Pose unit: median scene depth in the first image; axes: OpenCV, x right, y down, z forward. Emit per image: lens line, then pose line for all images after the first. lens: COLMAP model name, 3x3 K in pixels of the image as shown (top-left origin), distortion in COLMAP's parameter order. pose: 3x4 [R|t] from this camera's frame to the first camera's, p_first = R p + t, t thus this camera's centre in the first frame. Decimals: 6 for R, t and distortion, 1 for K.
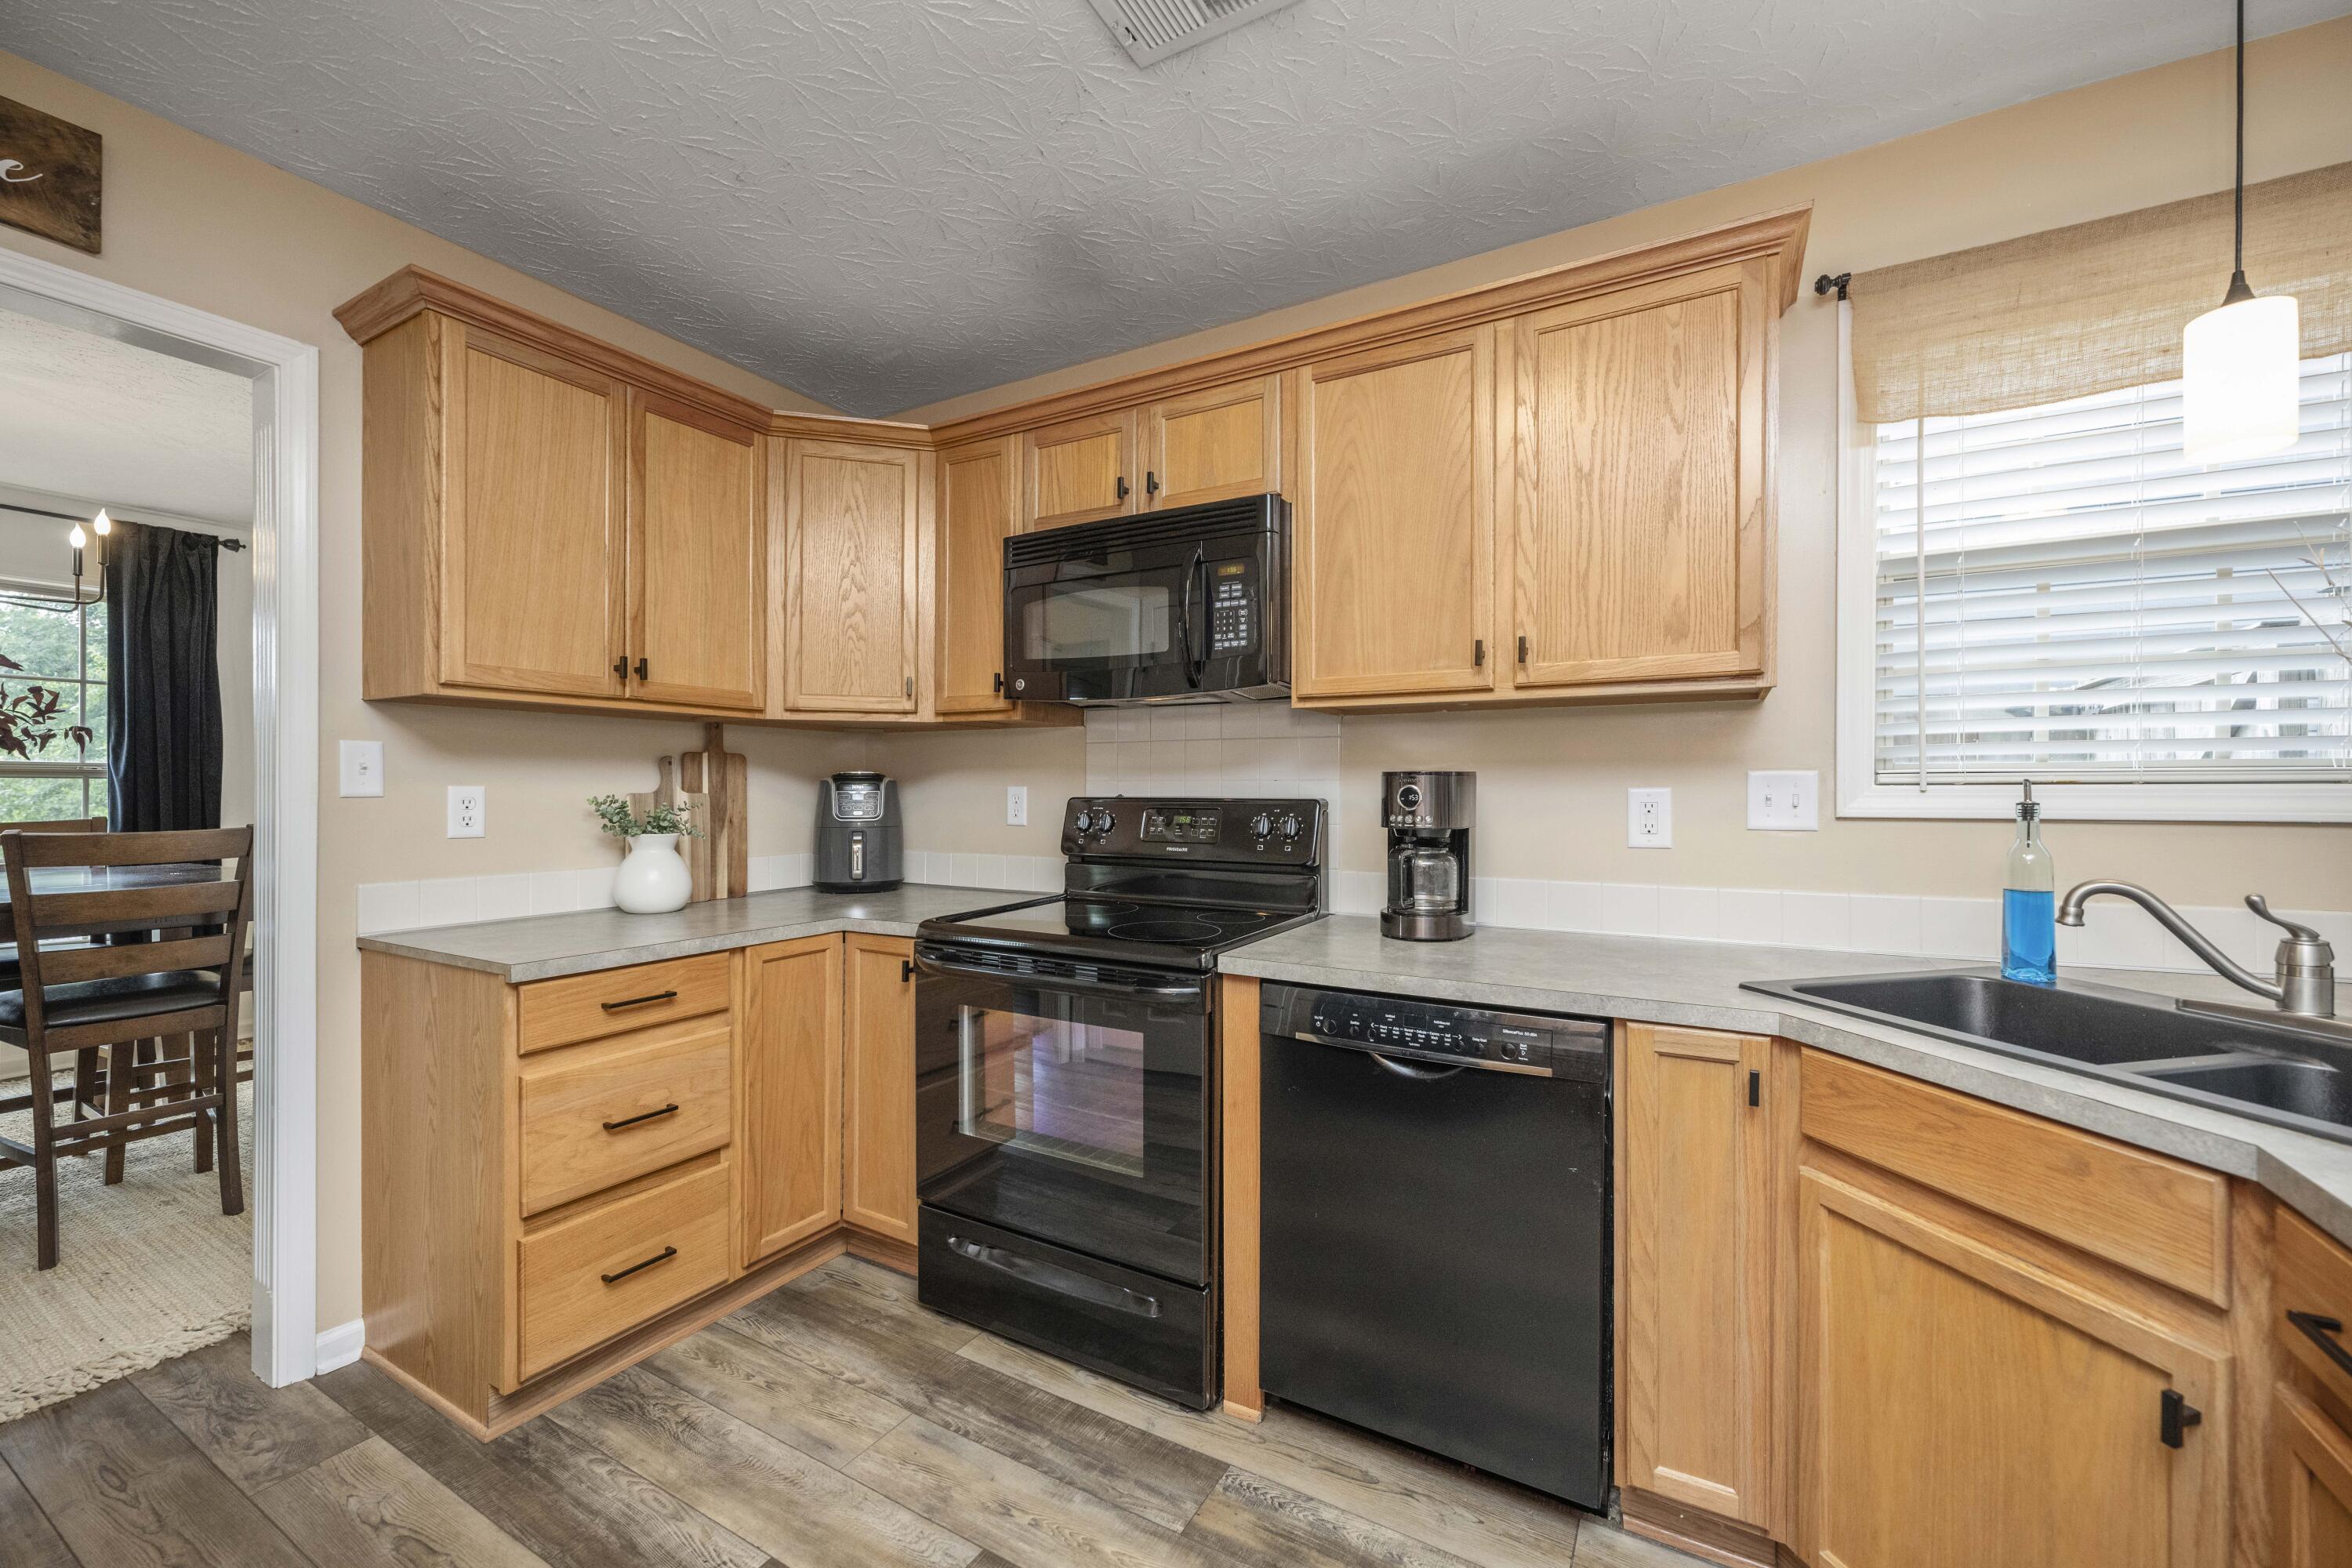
lens RADIAL K [[939.7, 0, 1187.8], [0, 939.7, 798.5], [0, 0, 1]] dist [-0.000122, 0.000163]
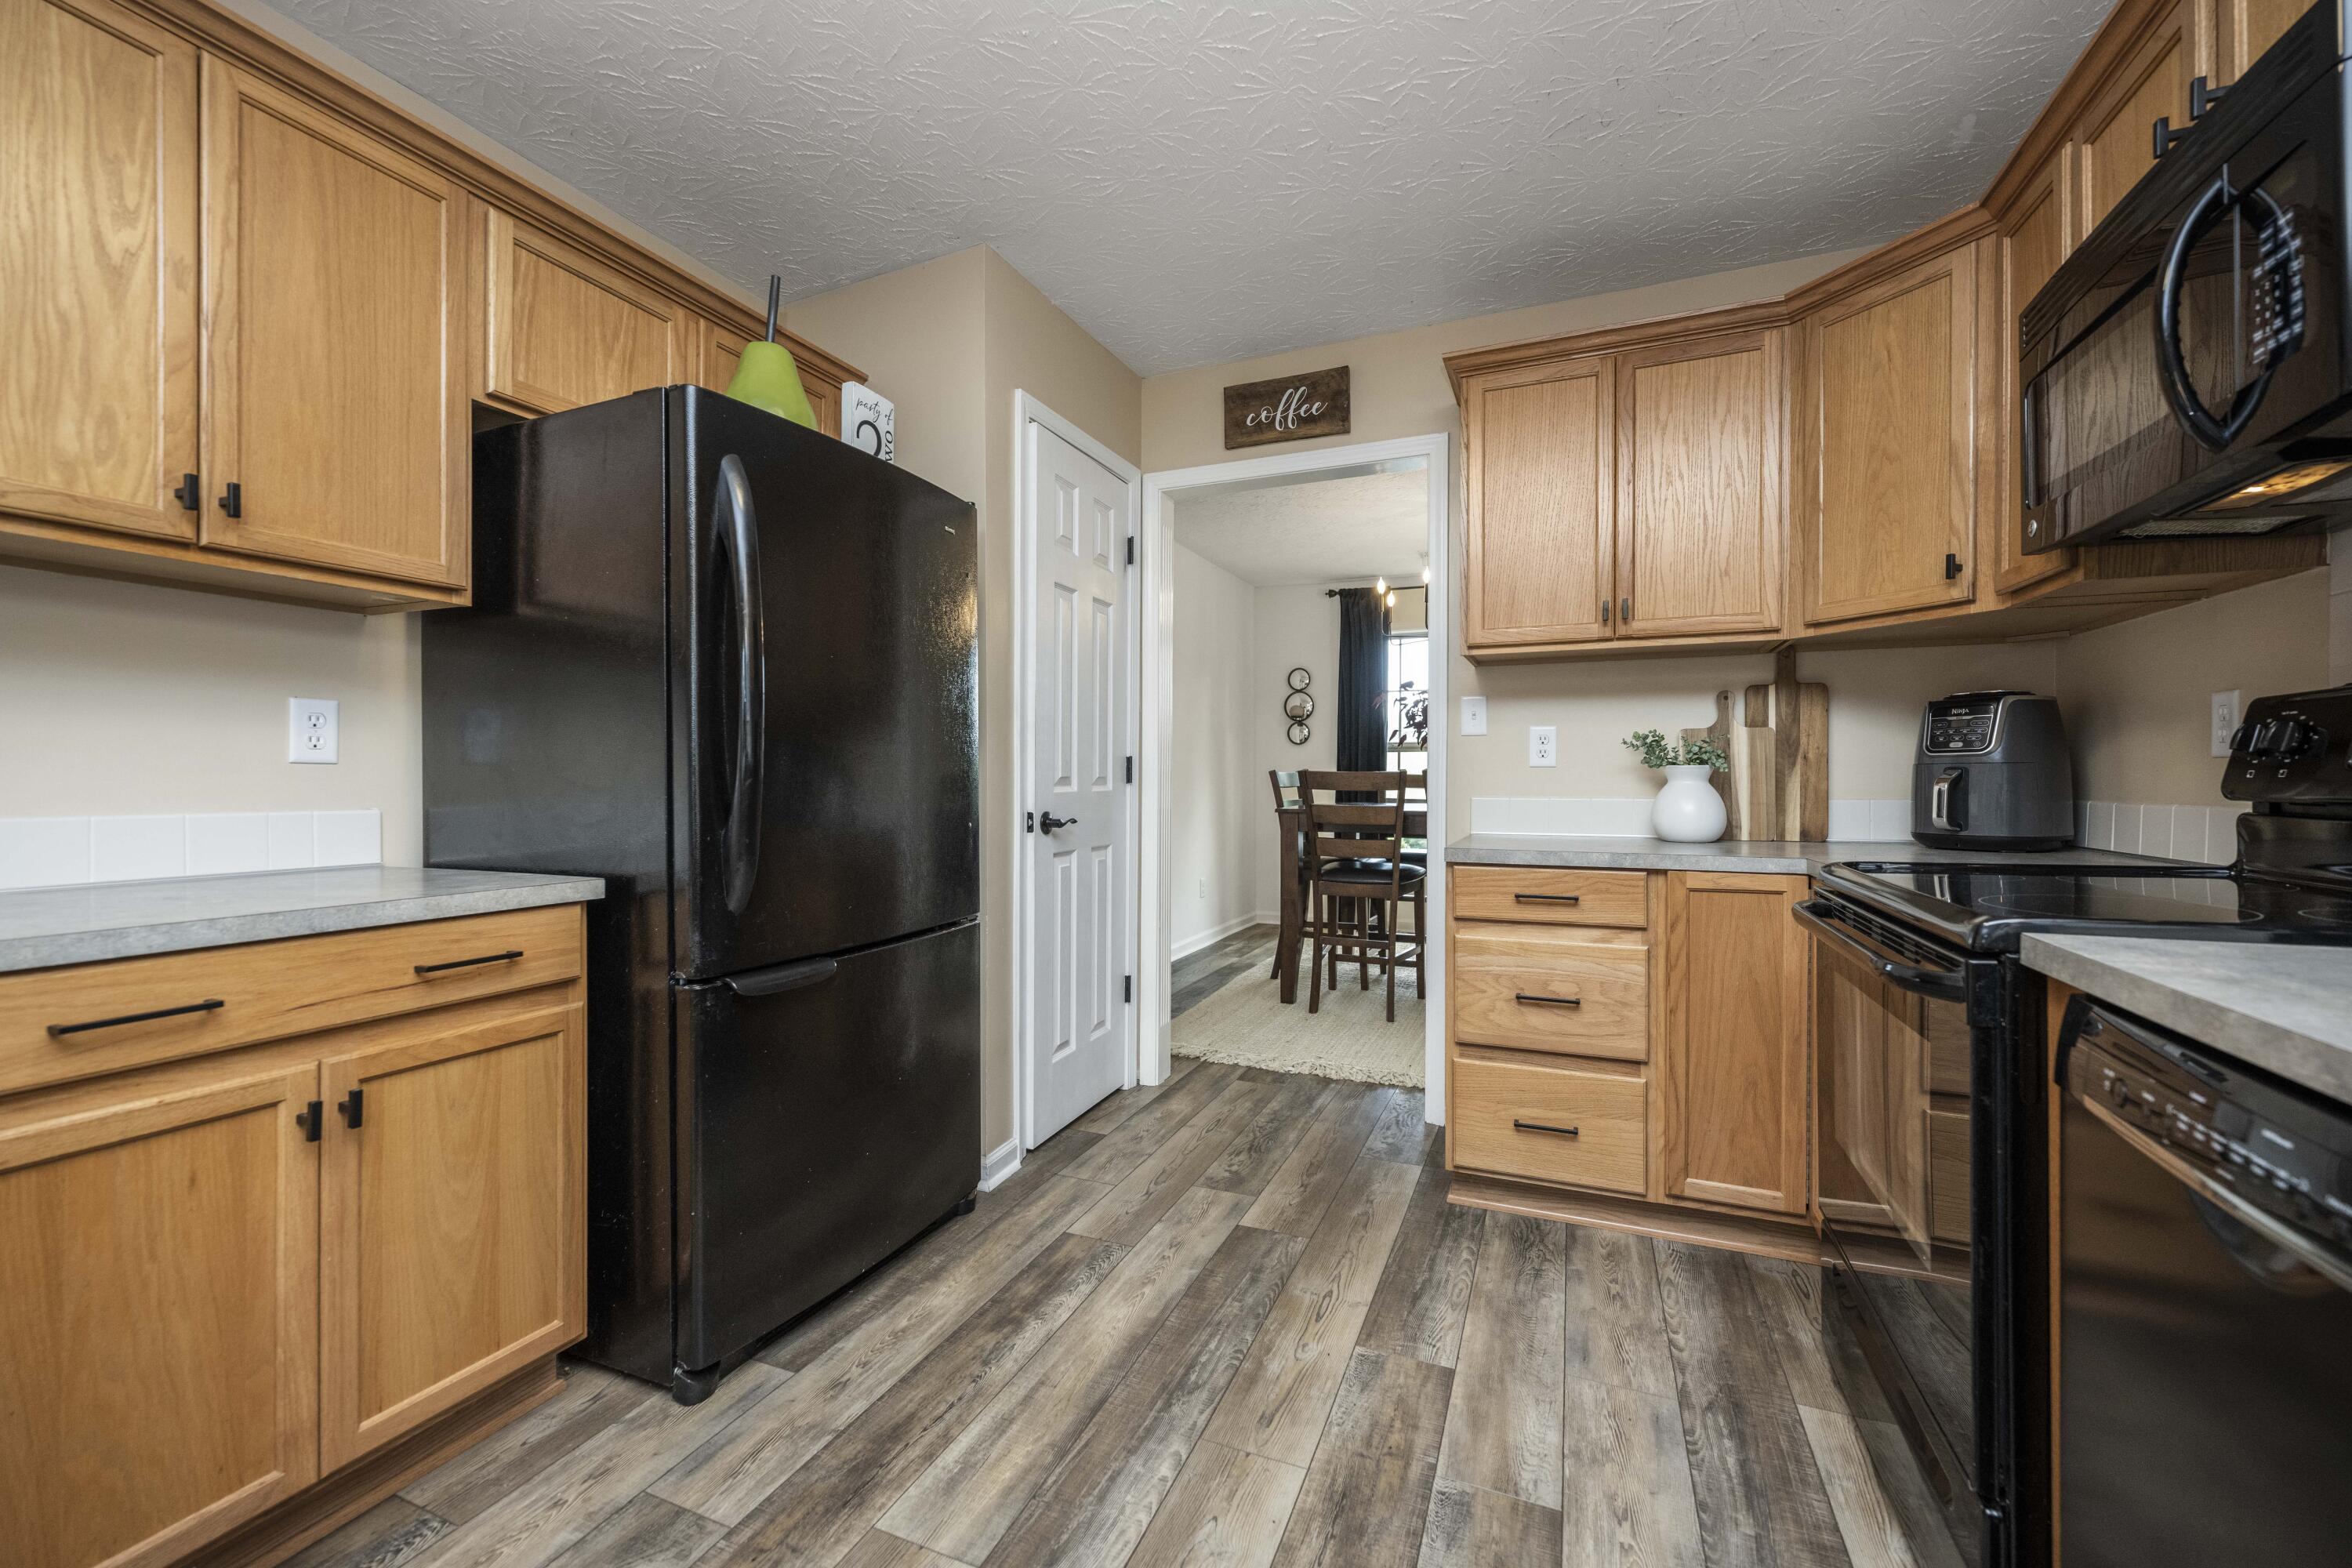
lens RADIAL K [[941.7, 0, 1155.5], [0, 941.7, 780.9], [0, 0, 1]] dist [-0.001970, -0.000091]
pose [[0.100051, 0.000750, -0.994982, 0.484736], [-0.008655, 0.999963, -0.000116, 0.071610], [0.994945, 0.008623, 0.100053, 0.381886]]
